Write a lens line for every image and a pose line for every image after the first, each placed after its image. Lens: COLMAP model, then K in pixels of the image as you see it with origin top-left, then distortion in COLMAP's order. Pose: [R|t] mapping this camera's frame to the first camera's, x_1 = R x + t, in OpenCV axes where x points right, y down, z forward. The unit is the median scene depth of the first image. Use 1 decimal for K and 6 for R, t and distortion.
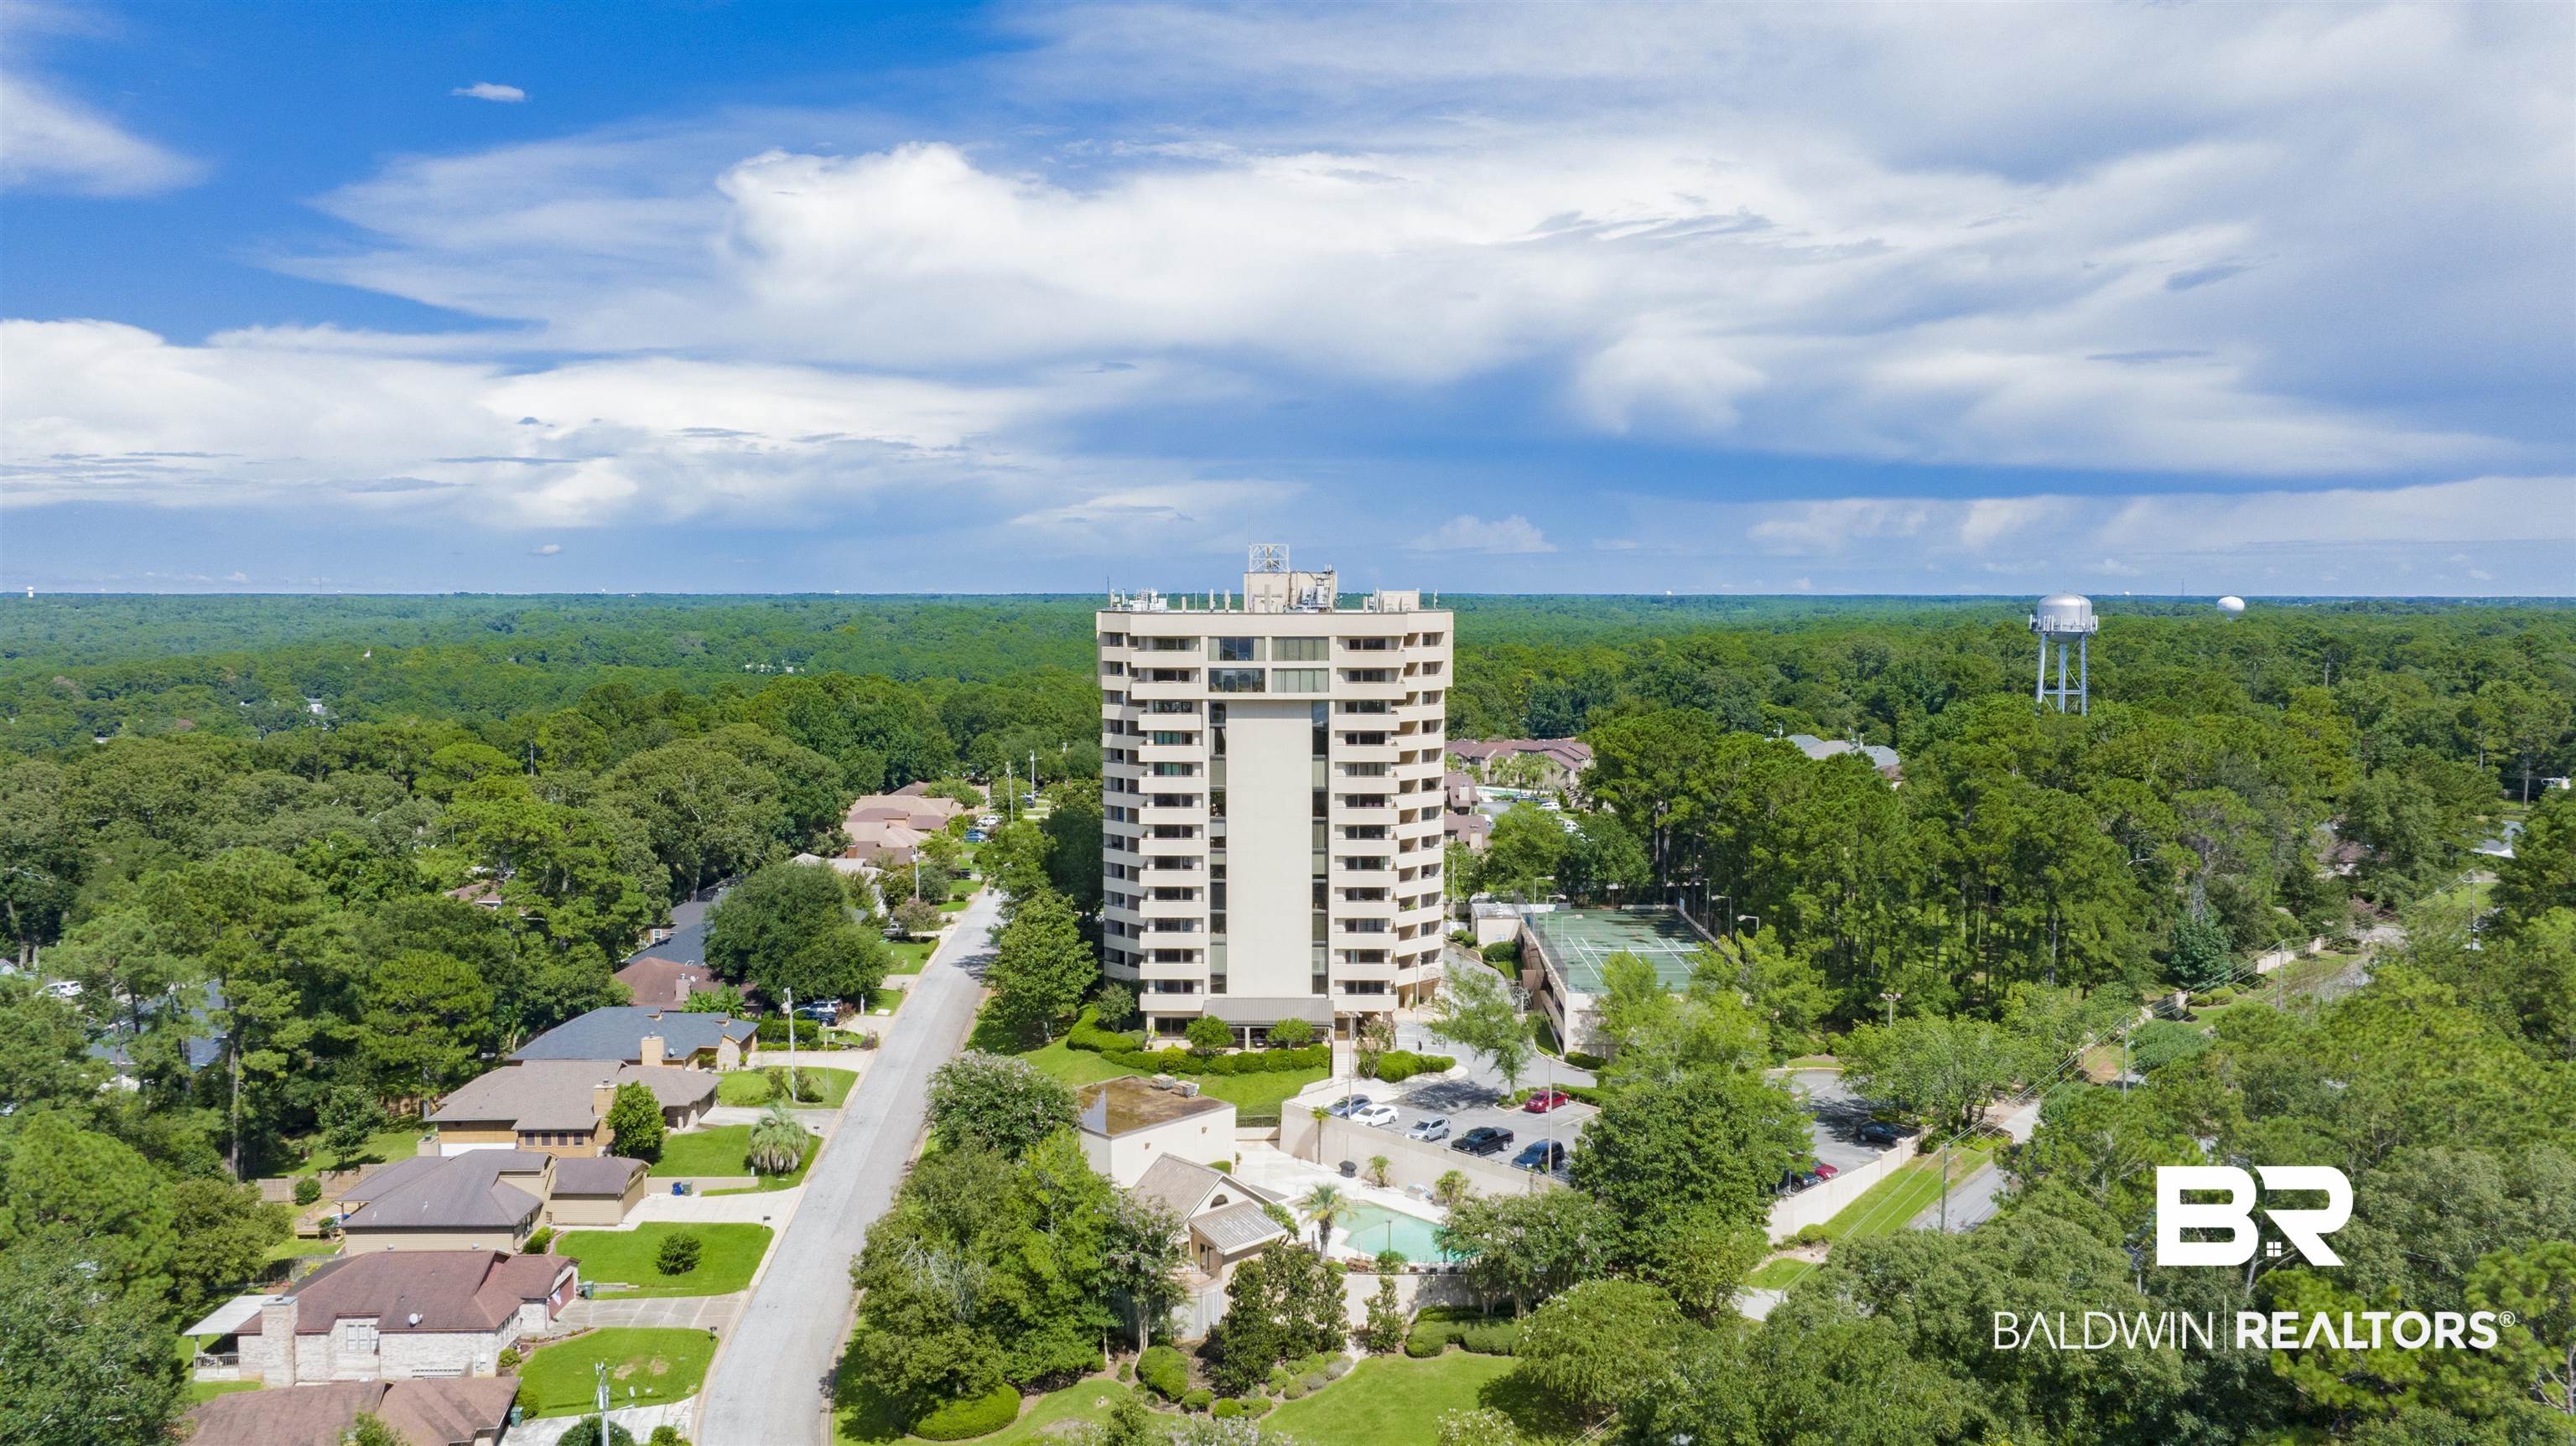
lens RADIAL K [[1899.4, 0, 1288.0], [0, 1899.4, 723.0], [0, 0, 1]] dist [-0.006651, -0.000267]
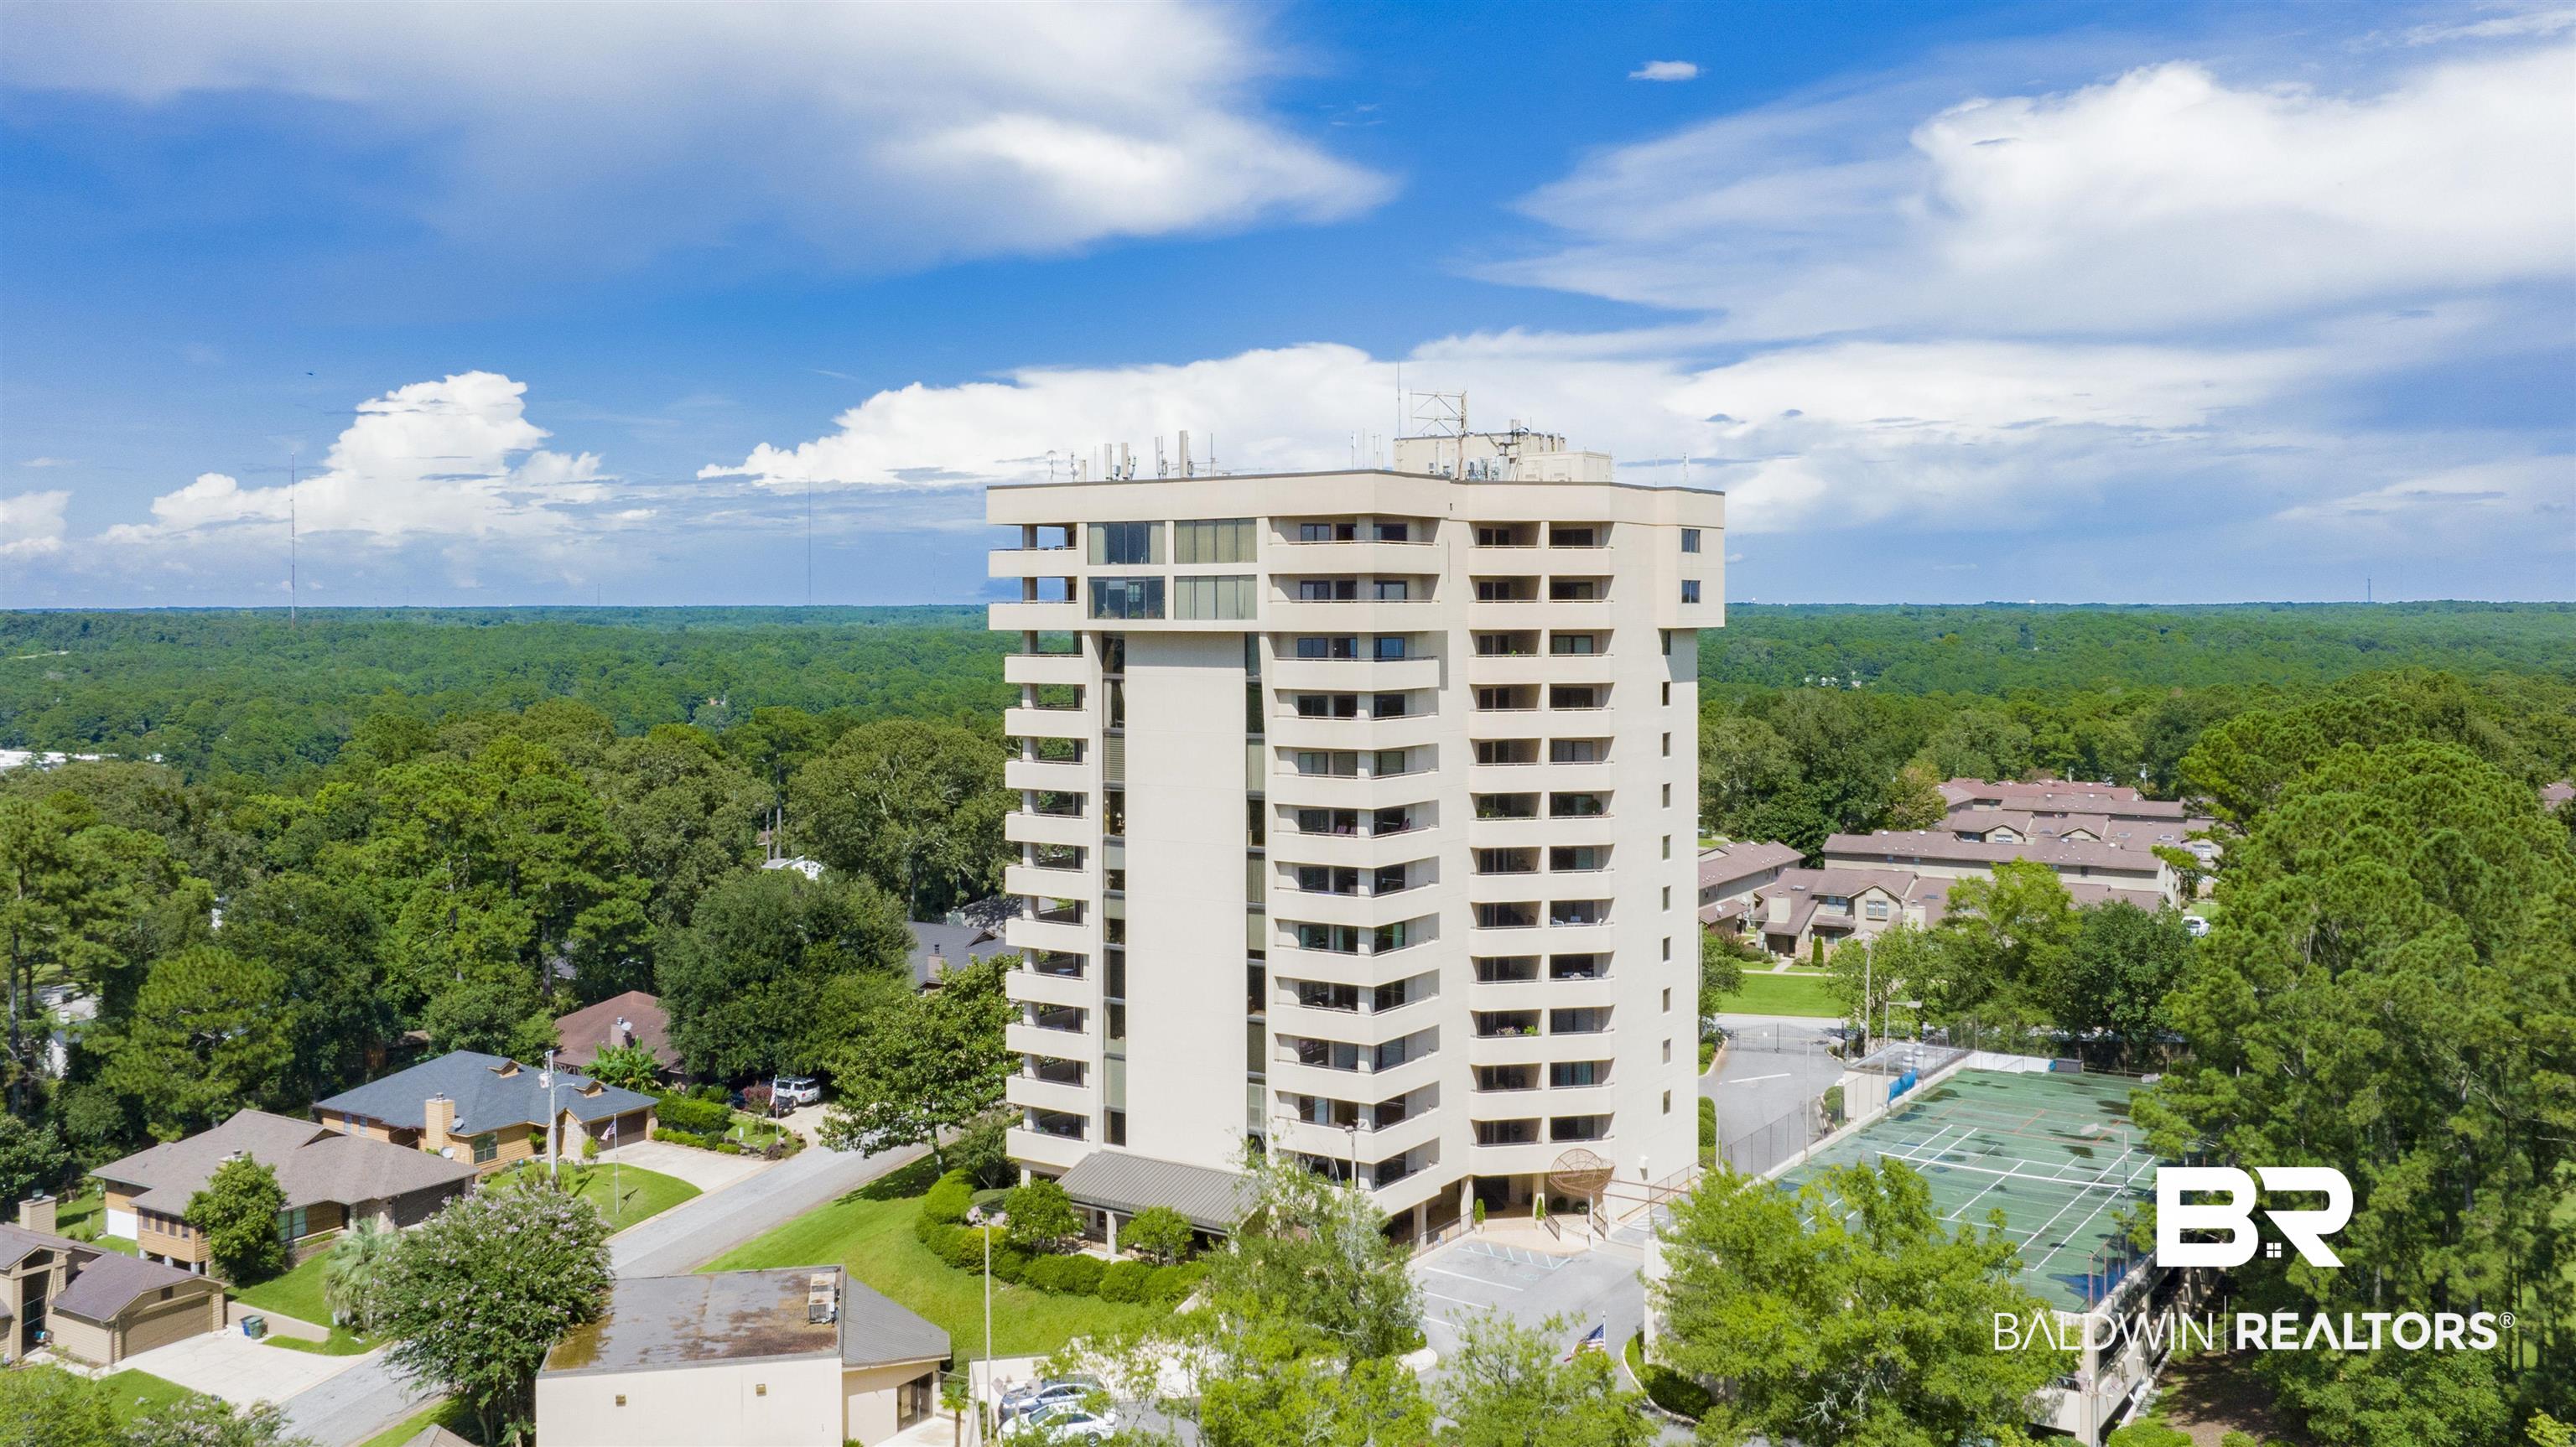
lens RADIAL K [[2184.8, 0, 1335.2], [0, 2184.8, 580.6], [0, 0, 1]] dist [-0.018988, 0.008326]
pose [[0.841385, -0.008086, -0.540376, 0.378795], [-0.036302, 0.996784, -0.071439, 0.017098], [0.539216, 0.079725, 0.838385, 0.470803]]
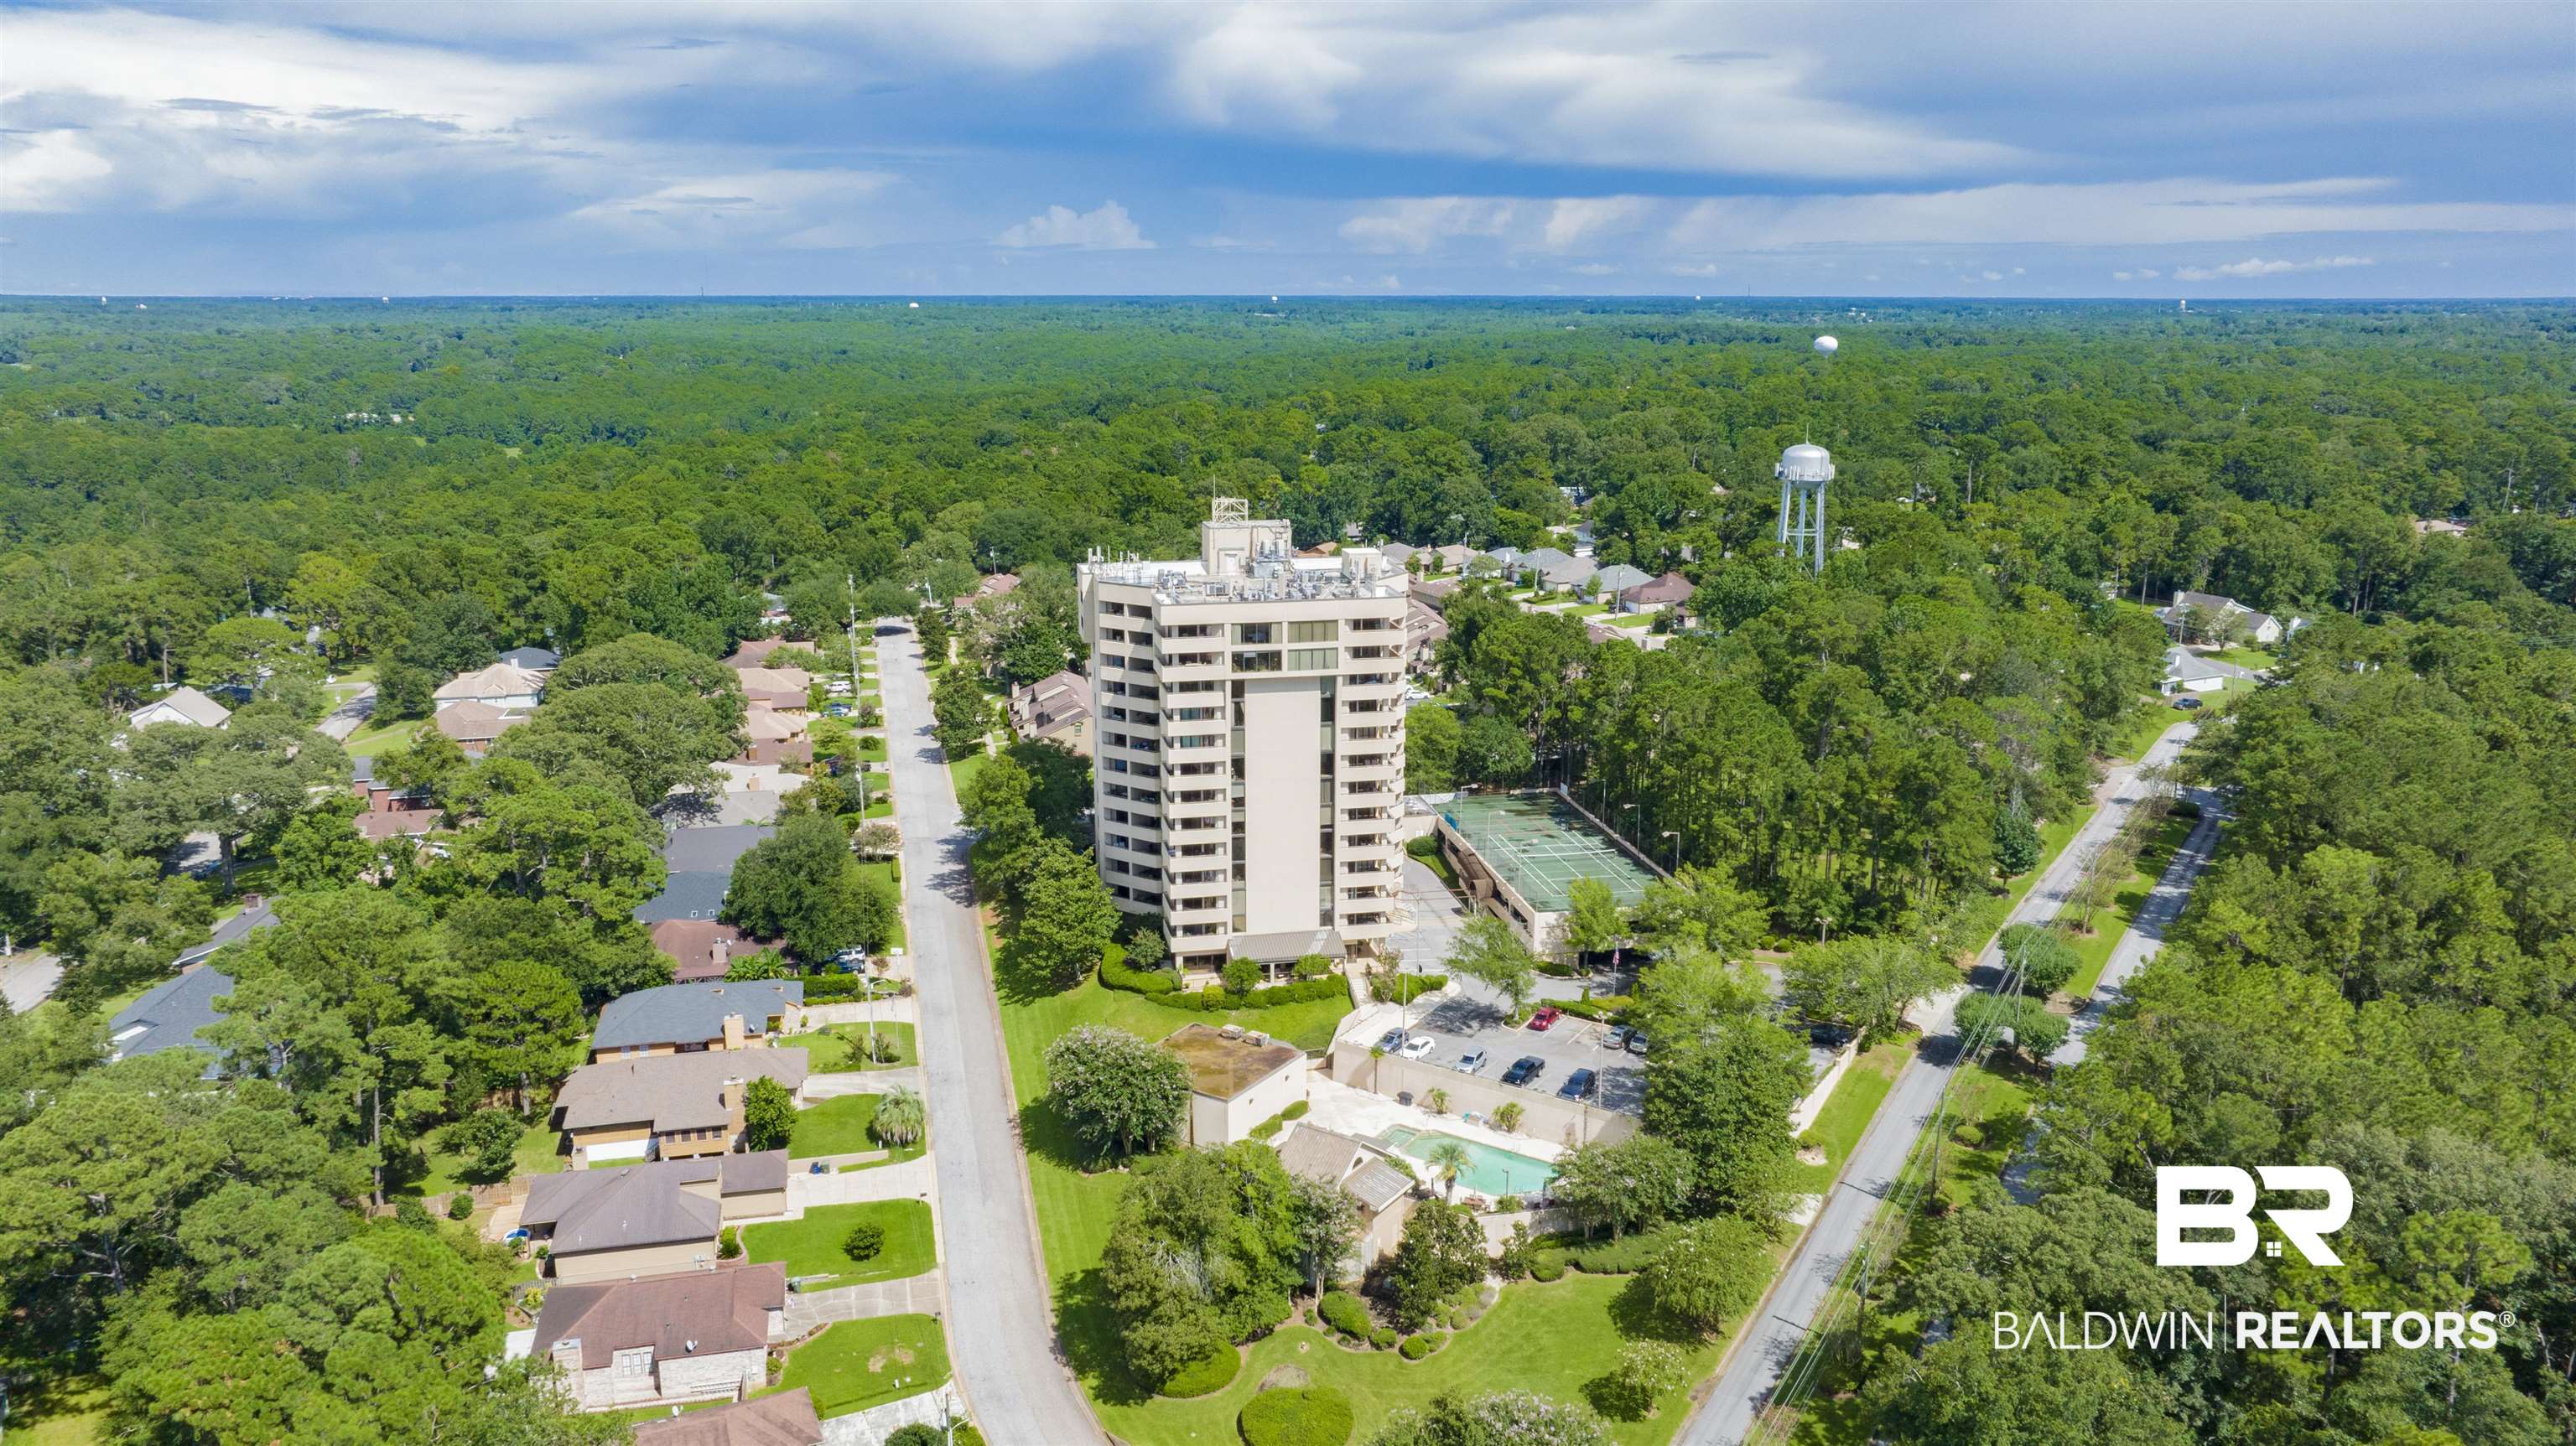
lens RADIAL K [[1899.4, 0, 1288.0], [0, 1899.4, 723.0], [0, 0, 1]] dist [-0.006651, -0.000267]
pose [[0.975492, -0.050514, 0.214157, -0.244765], [0.014583, 0.985994, 0.166145, -0.168628], [-0.219550, -0.158950, 0.962566, -0.075899]]
